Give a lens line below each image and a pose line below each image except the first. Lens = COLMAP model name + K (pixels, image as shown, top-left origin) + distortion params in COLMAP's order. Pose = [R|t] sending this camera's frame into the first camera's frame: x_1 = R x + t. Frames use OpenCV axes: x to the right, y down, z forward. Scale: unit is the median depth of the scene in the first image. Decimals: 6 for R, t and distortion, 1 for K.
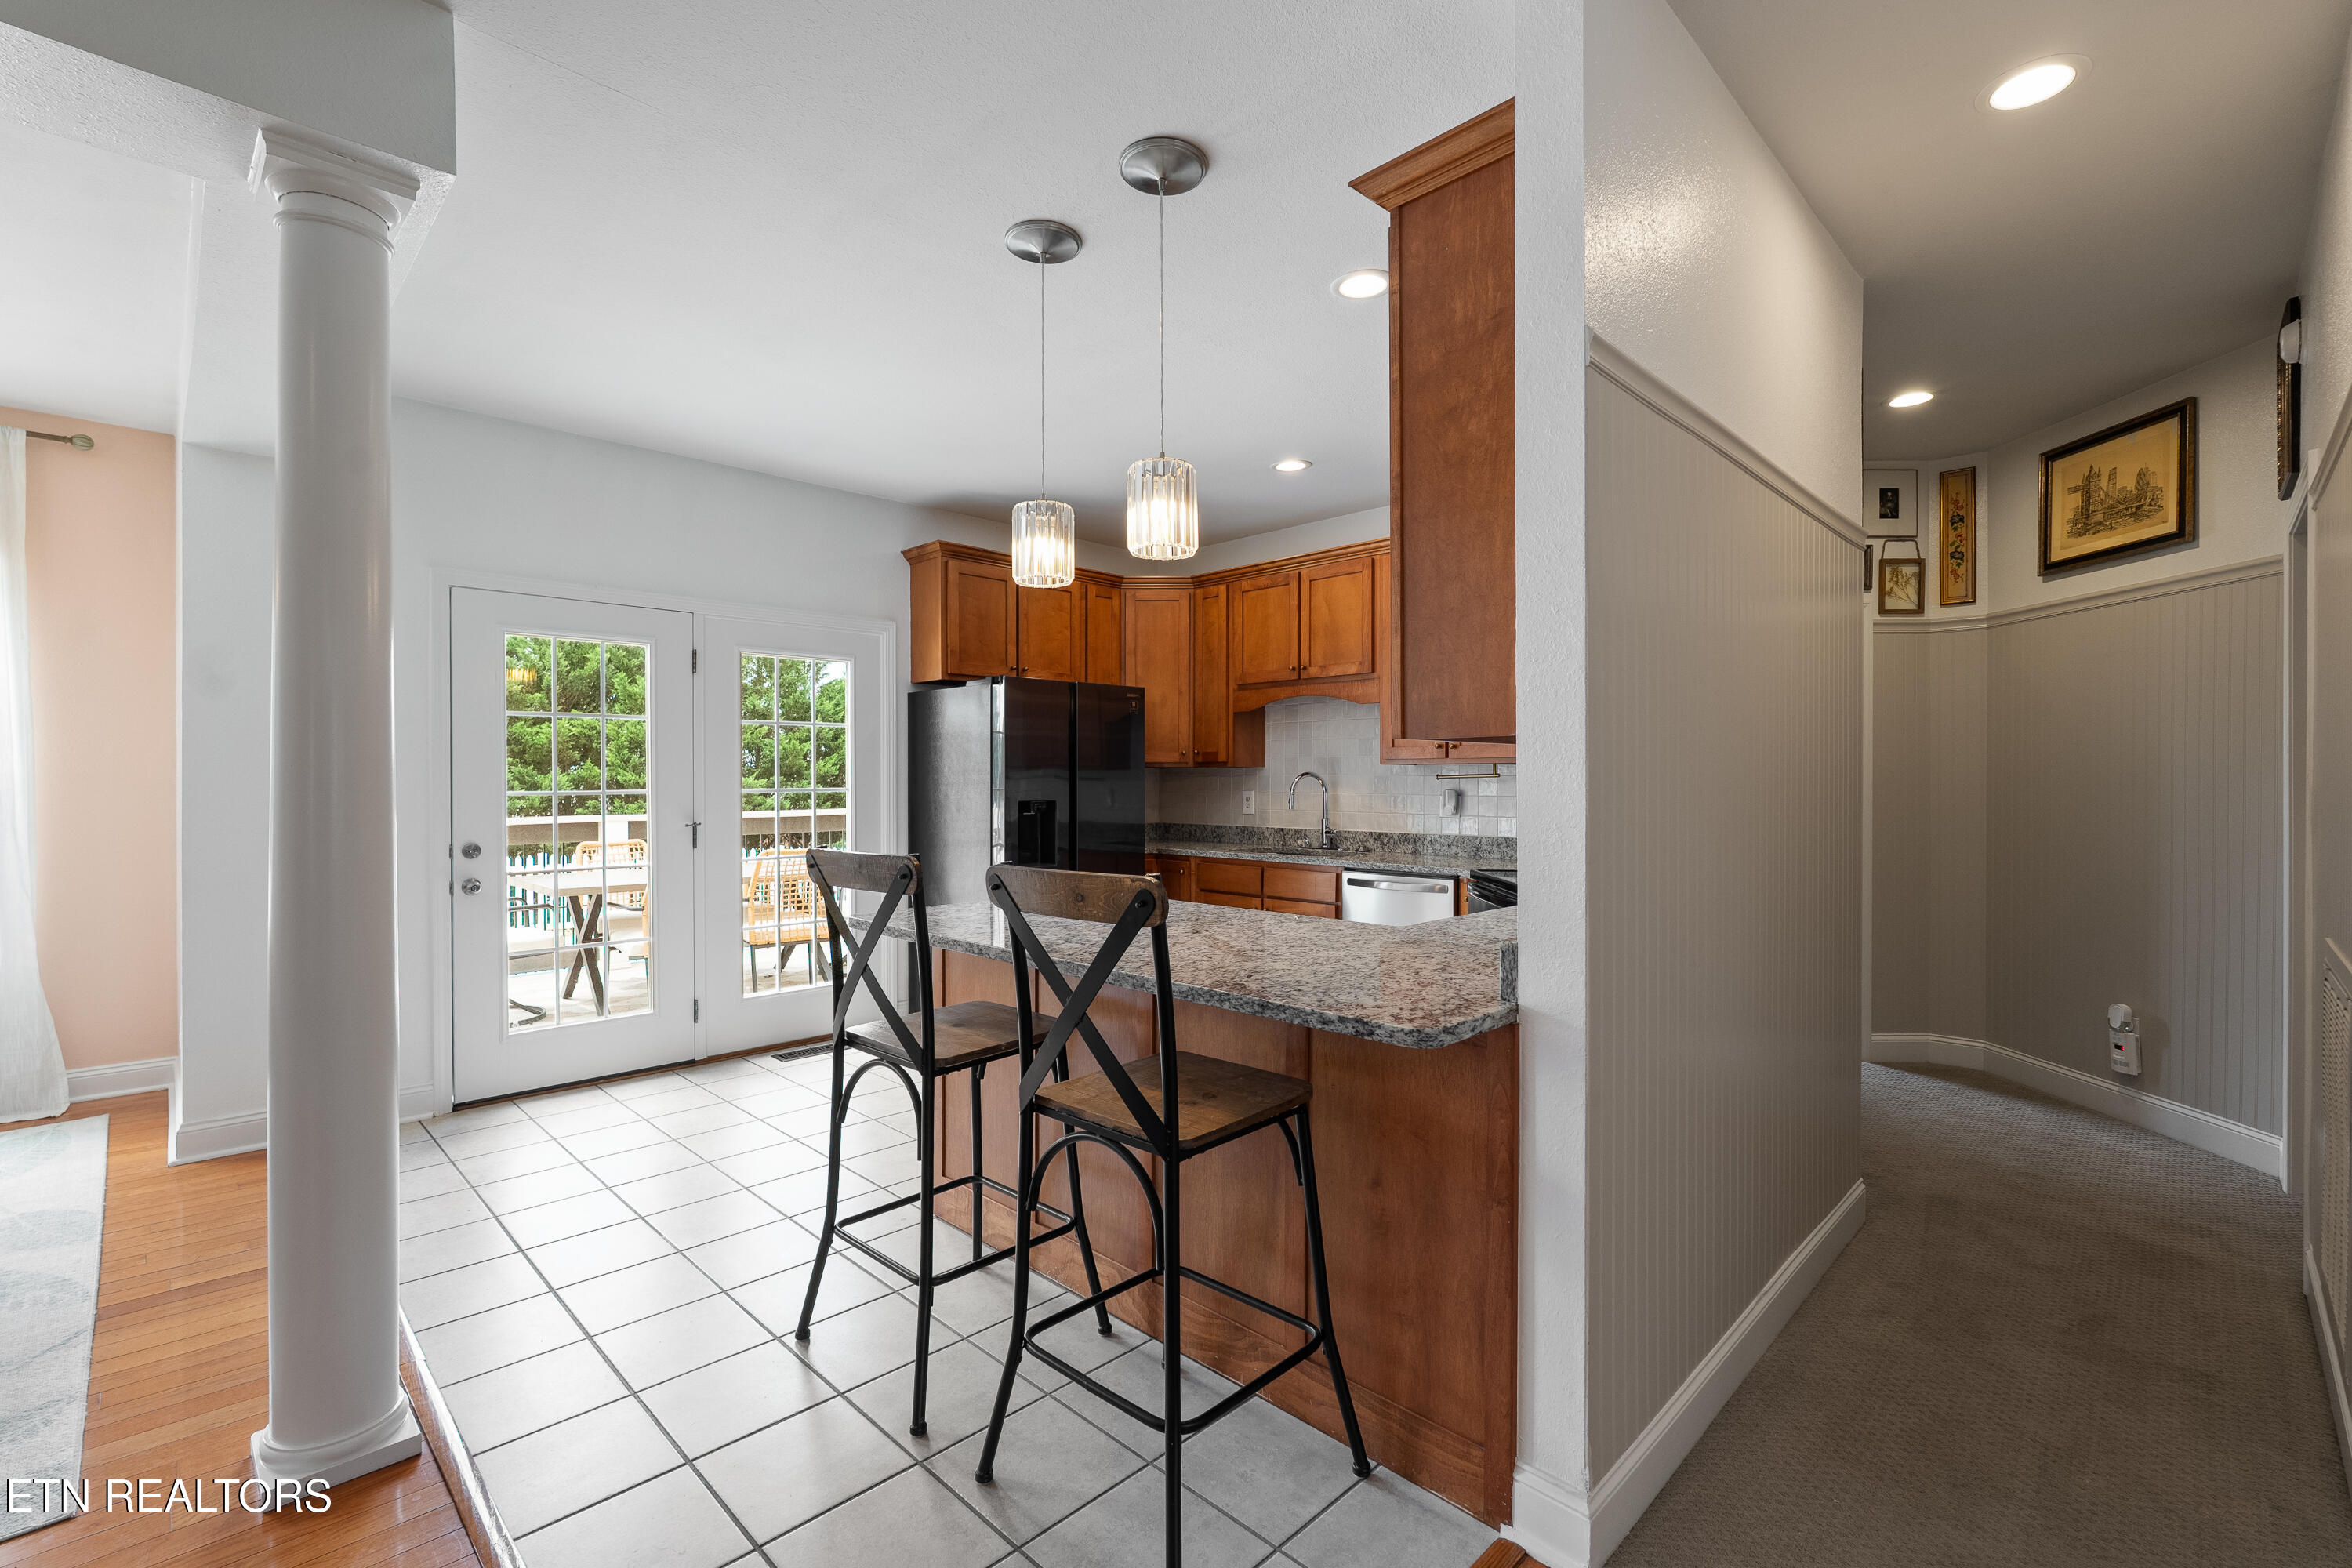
lens RADIAL K [[1028.6, 0, 1175.8], [0, 1028.6, 780.2], [0, 0, 1]] dist [0.003370, -0.000095]
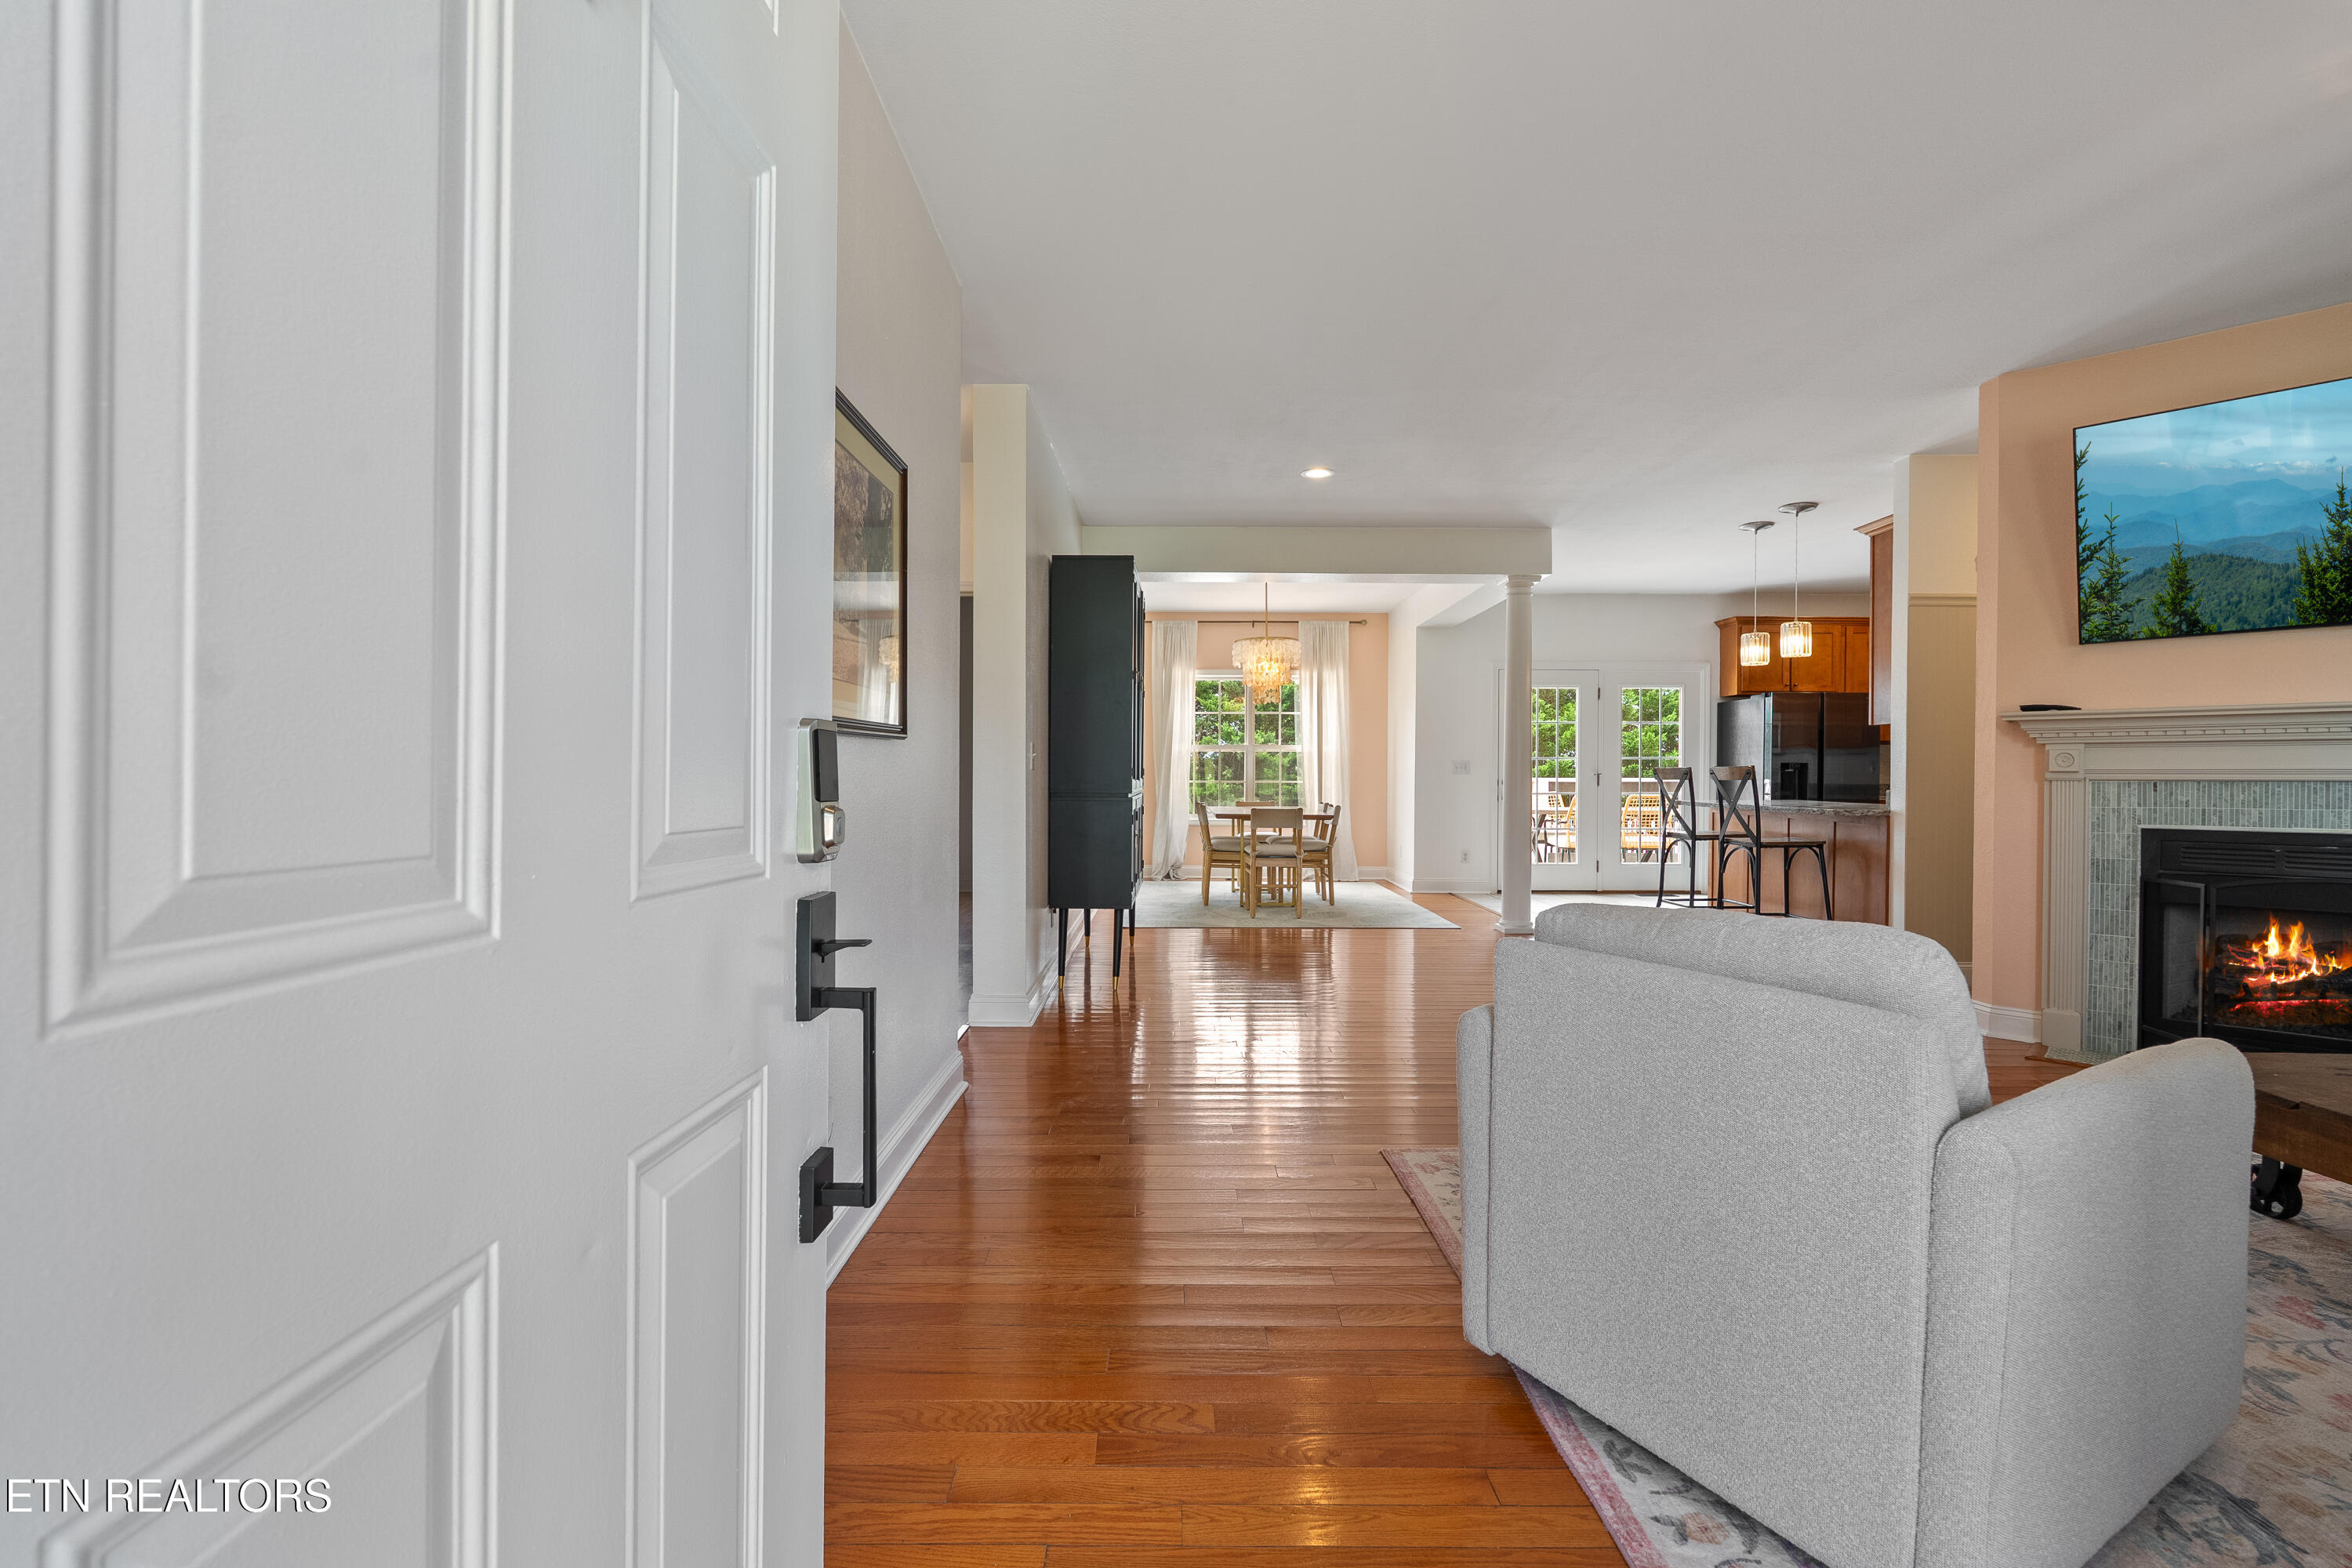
lens RADIAL K [[1028.6, 0, 1172.1], [0, 1028.6, 773.9], [0, 0, 1]] dist [0.003370, -0.000095]
pose [[0.703743, 0.007433, -0.710416, 0.361165], [-0.005687, 0.999972, 0.004828, 0.035573], [0.710432, 0.000642, 0.703765, -0.968789]]
